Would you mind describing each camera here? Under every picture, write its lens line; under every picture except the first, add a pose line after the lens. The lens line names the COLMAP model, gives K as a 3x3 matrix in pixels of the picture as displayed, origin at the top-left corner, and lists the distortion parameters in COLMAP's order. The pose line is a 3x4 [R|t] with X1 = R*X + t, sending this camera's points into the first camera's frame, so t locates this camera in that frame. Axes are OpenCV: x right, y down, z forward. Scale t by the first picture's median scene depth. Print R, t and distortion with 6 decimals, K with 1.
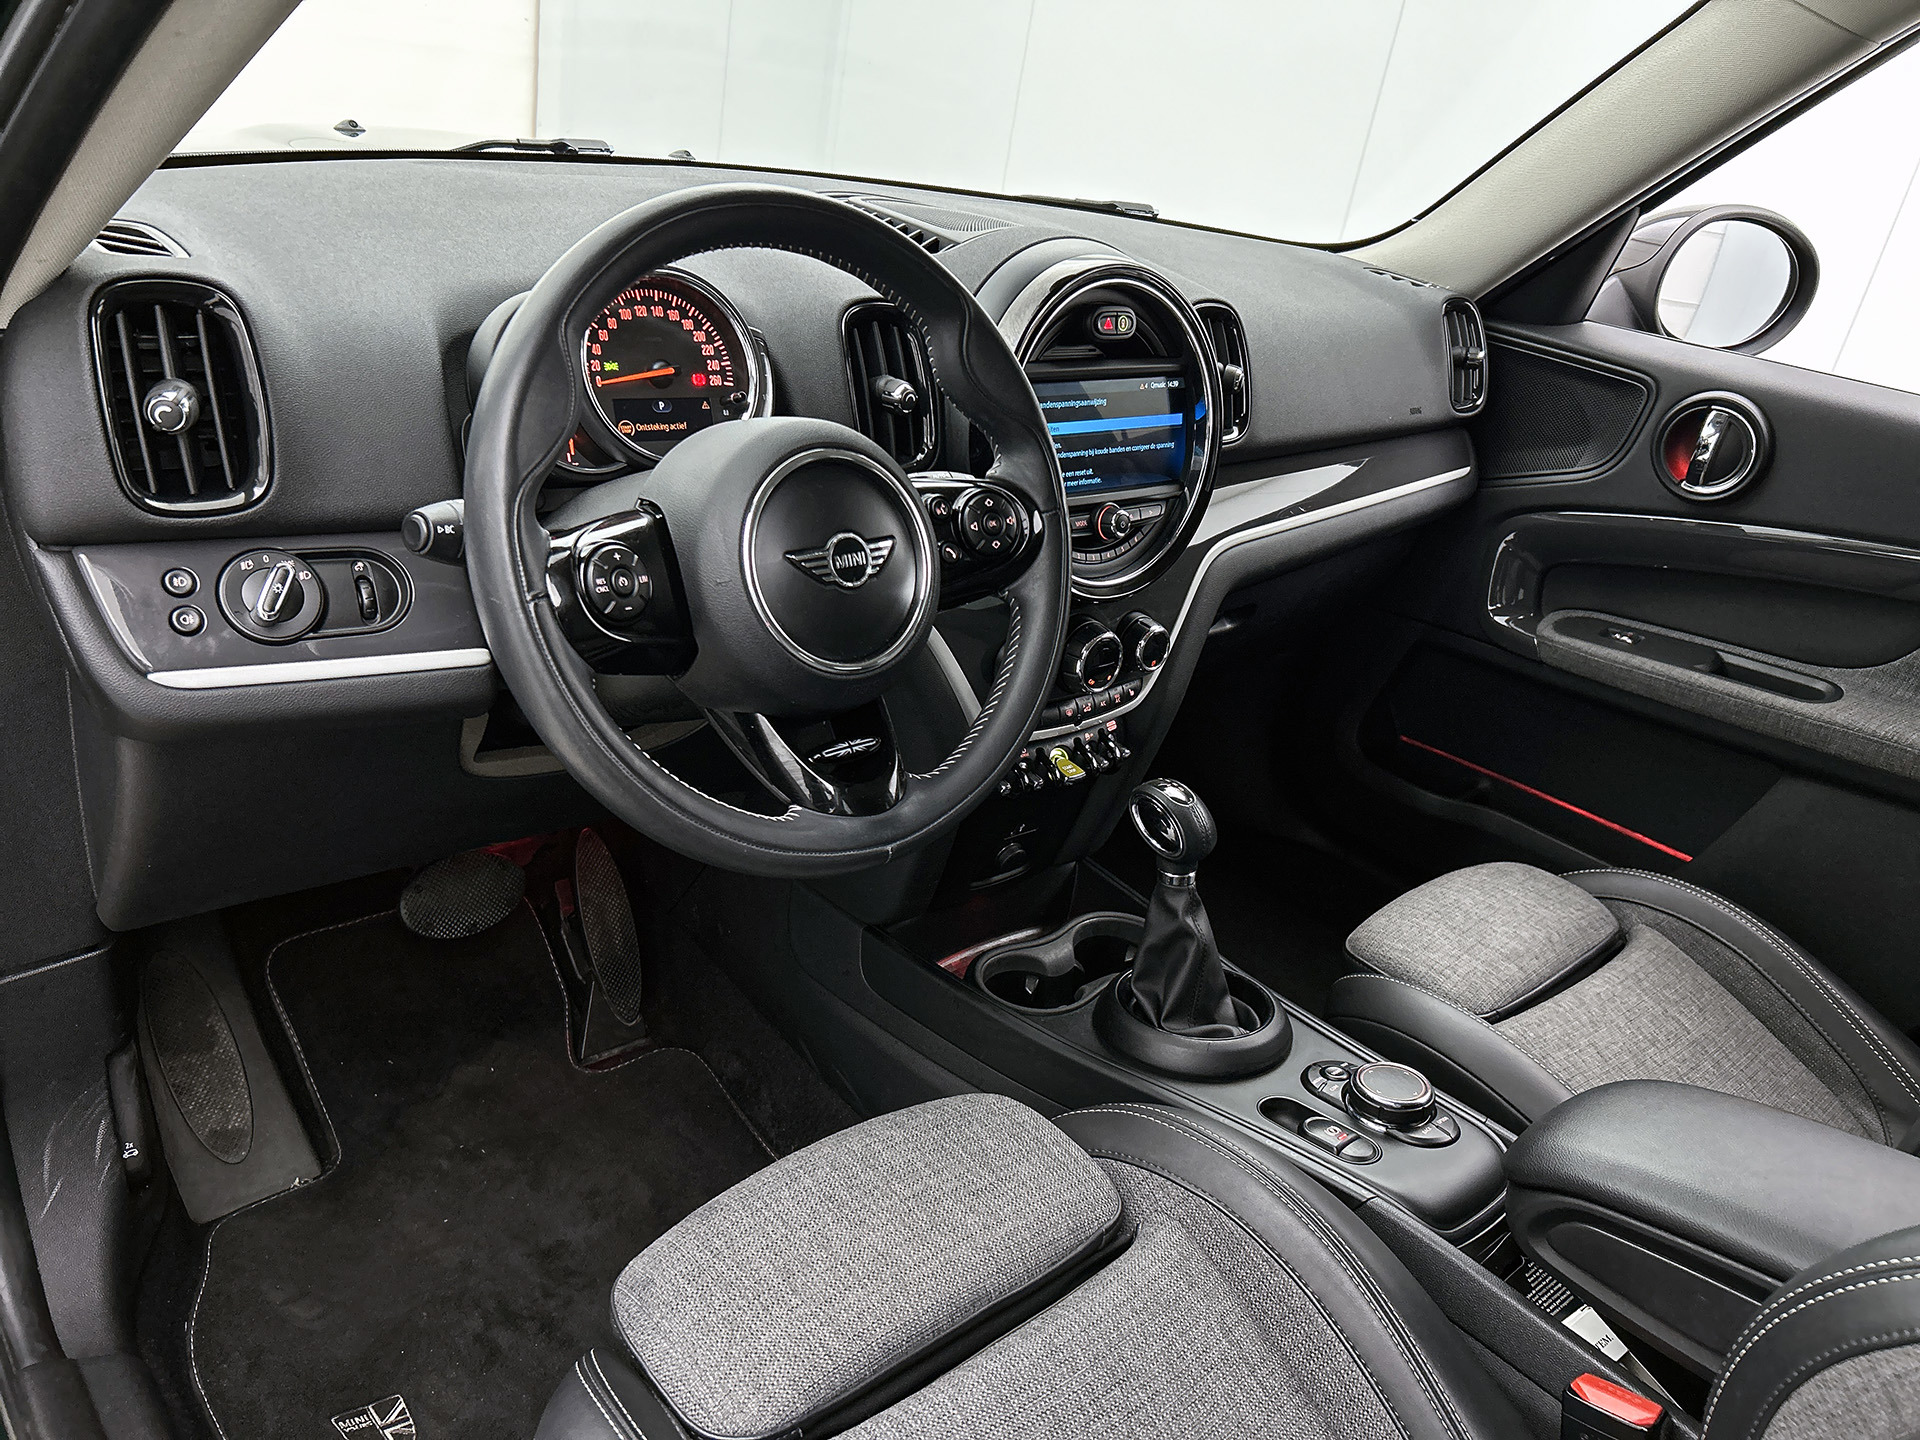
lens RADIAL K [[1410.2, 0, 960.0], [0, 1410.2, 720.0], [0, 0, 1]] dist [0.009597, -0.000146]
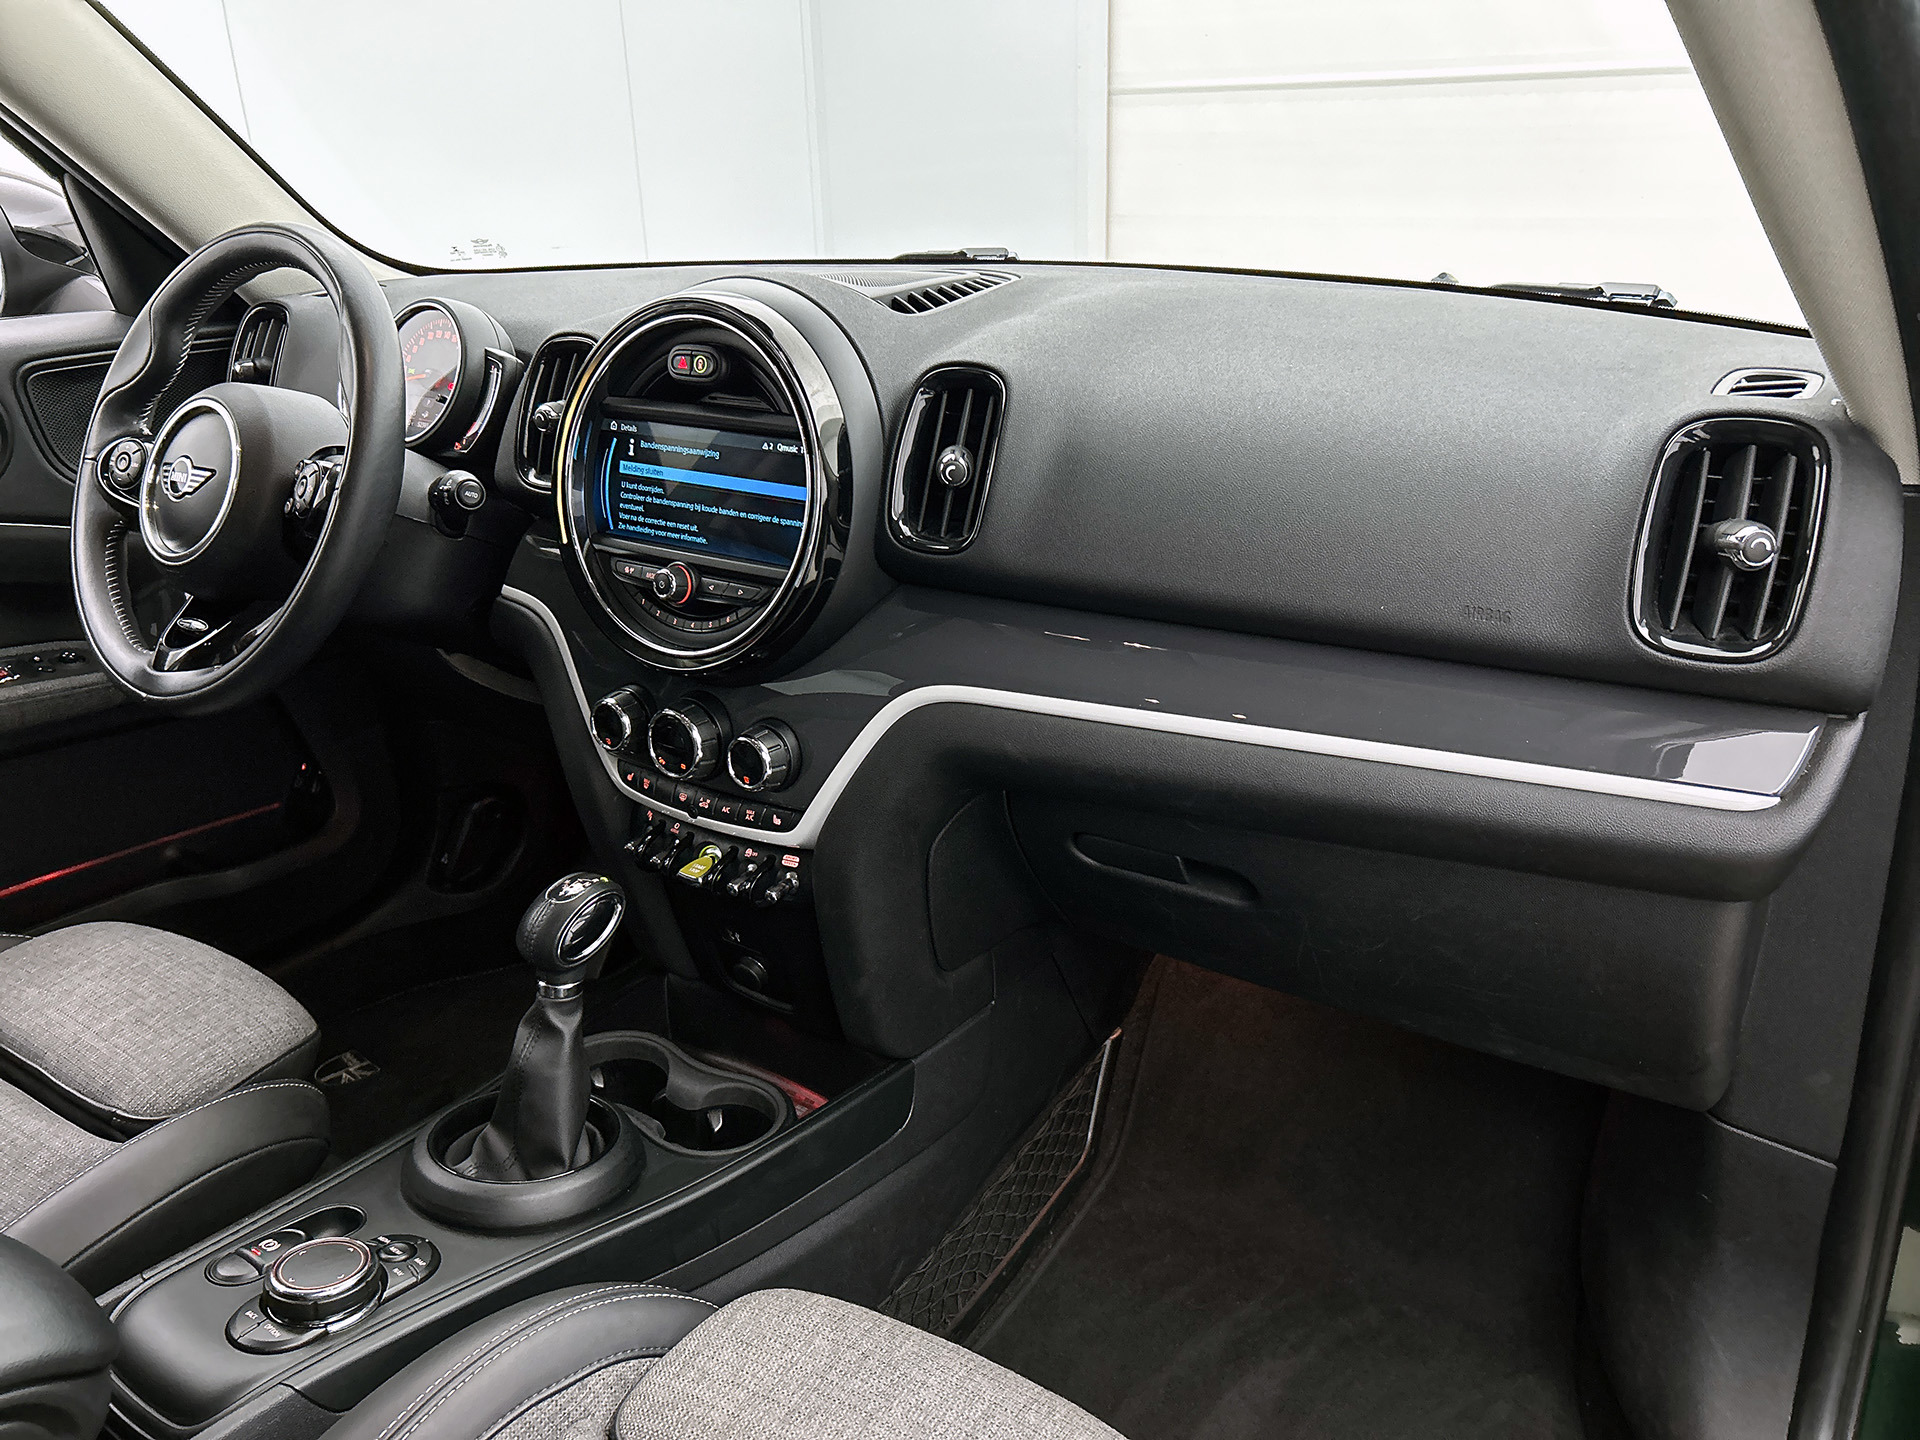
lens RADIAL K [[1464.8, 0, 972.1], [0, 1464.8, 697.4], [0, 0, 1]] dist [0.009467, 0.003847]
pose [[0.247638, 0.198408, -0.948319, 1.261816], [-0.373492, 0.922703, 0.095517, -0.281069], [0.893968, 0.330536, 0.302600, 1.106318]]
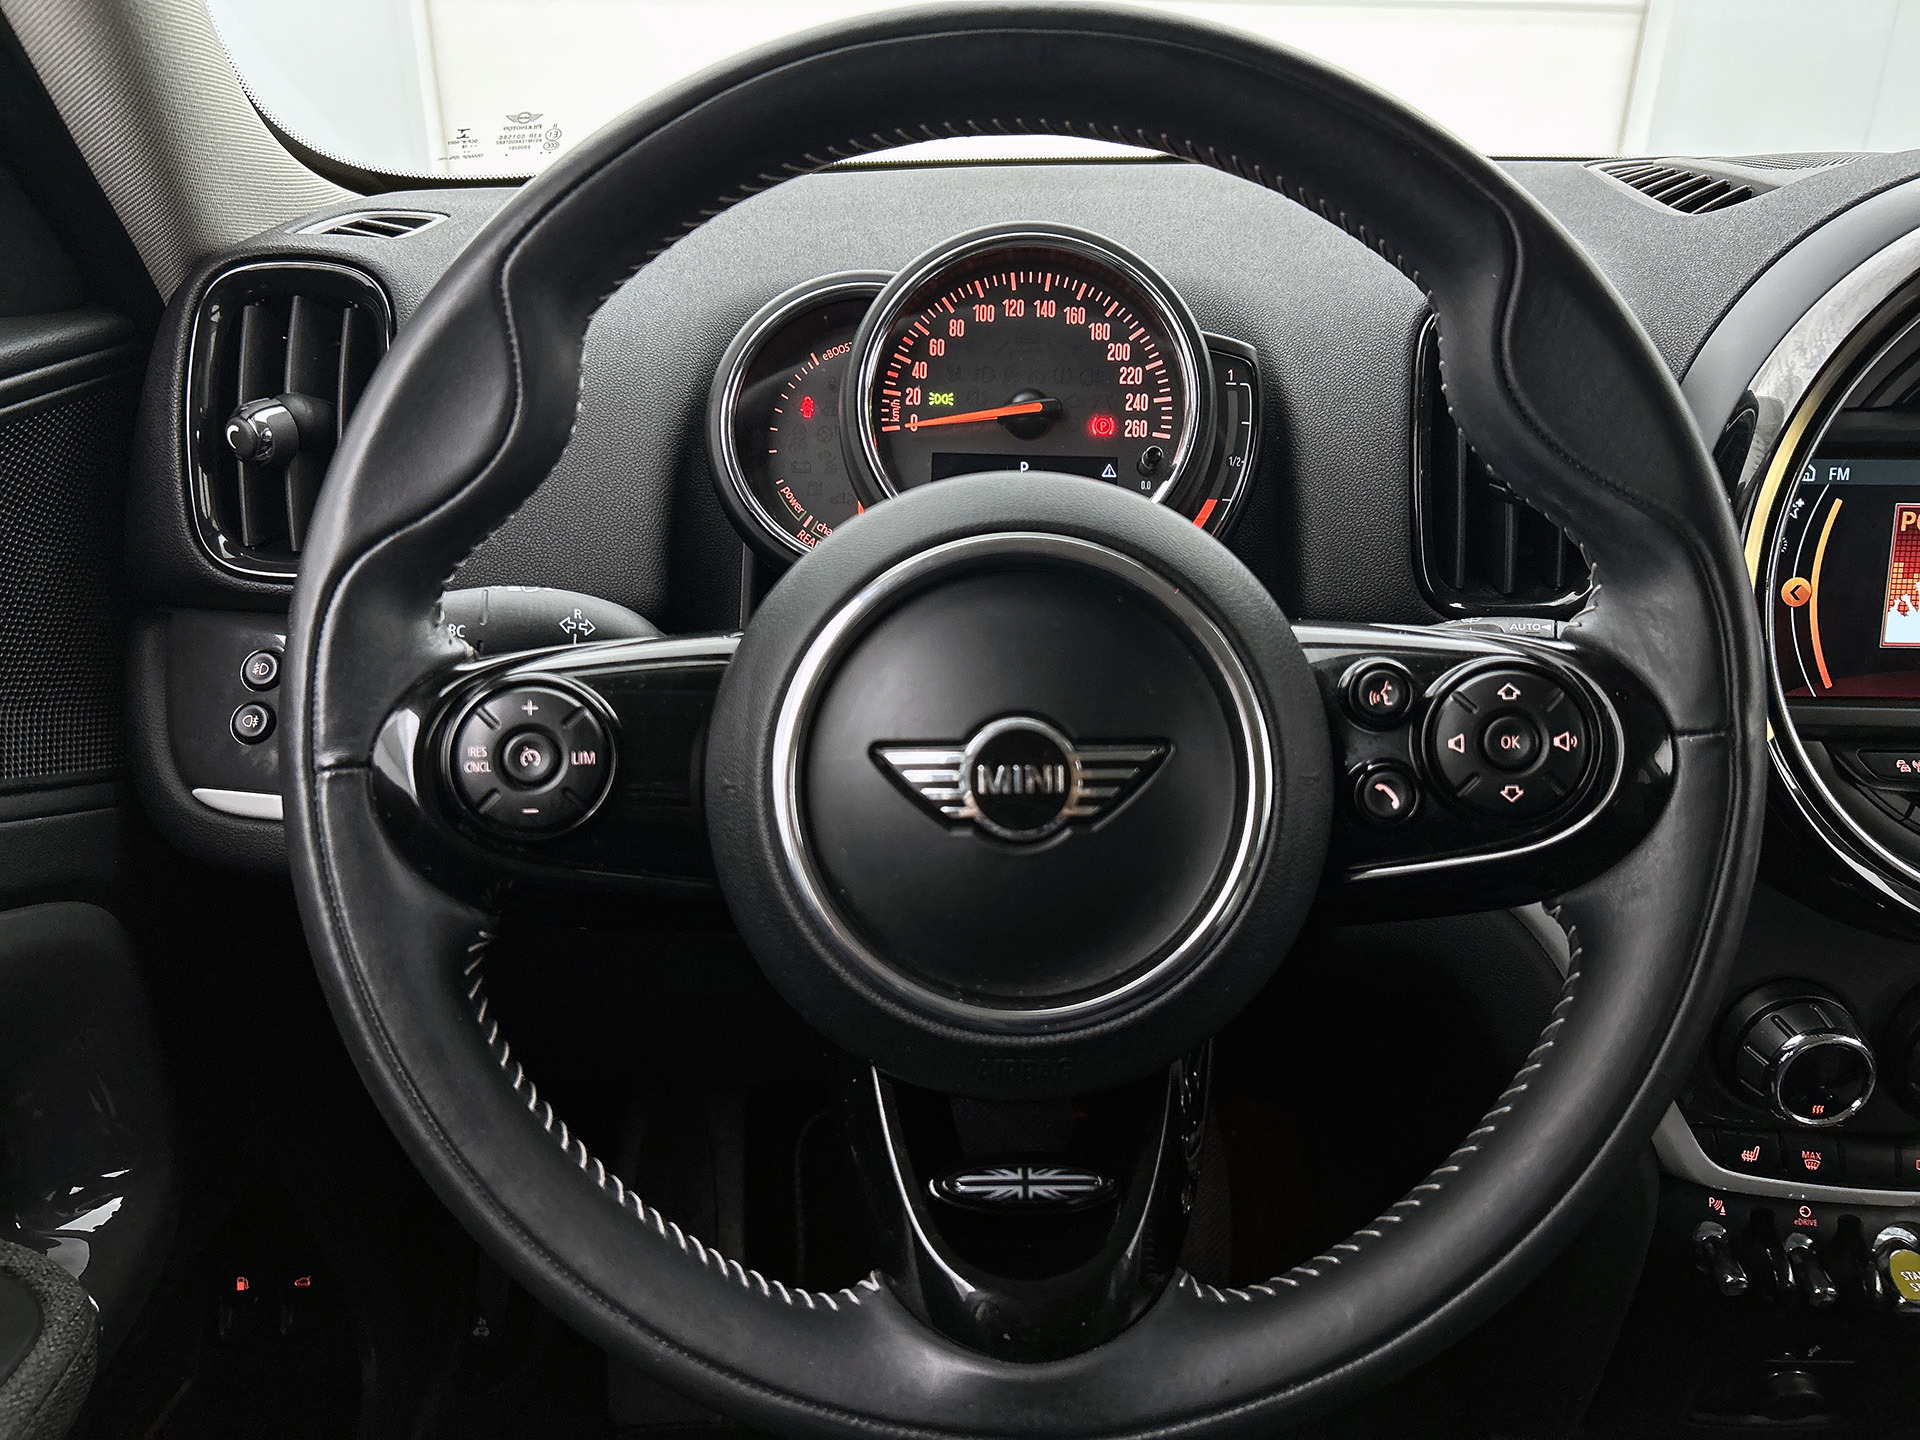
lens RADIAL K [[1442.8, 0, 957.3], [0, 1442.8, 734.5], [0, 0, 1]] dist [0.077049, -0.090741]
pose [[0.748264, 0.135174, -0.649484, 0.168682], [-0.192324, 0.981178, -0.017366, -0.096006], [0.634912, 0.137905, 0.760177, 0.528741]]
